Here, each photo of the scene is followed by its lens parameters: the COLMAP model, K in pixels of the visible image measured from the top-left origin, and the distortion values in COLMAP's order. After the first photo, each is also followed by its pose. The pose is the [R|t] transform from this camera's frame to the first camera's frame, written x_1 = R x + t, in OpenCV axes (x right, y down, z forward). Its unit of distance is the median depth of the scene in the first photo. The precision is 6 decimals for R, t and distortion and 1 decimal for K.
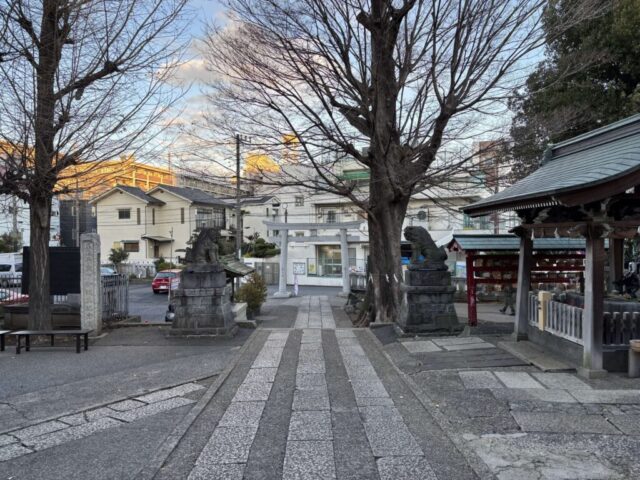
lens RADIAL K [[484.8, 0, 319.2], [0, 484.8, 241.0], [0, 0, 1]] dist [0.035711, 0.000110]
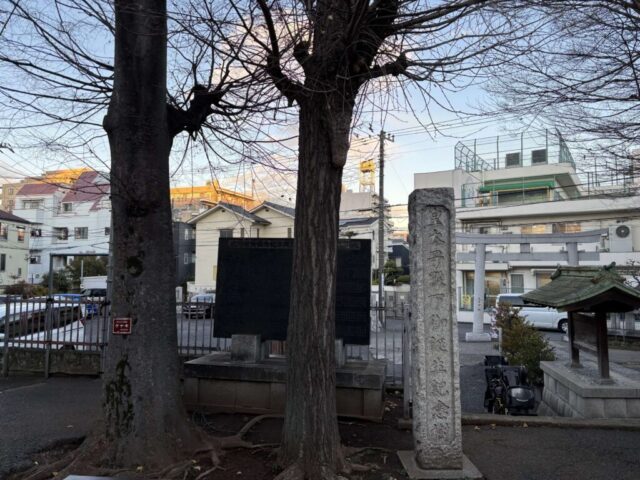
lens RADIAL K [[484.8, 0, 320.7], [0, 484.8, 238.6], [0, 0, 1]] dist [0.035711, 0.000110]
pose [[0.992585, 0.001577, -0.121544, -0.127444], [-0.010243, 0.997444, -0.070708, 0.012915], [0.121122, 0.071429, 0.990064, 0.153109]]
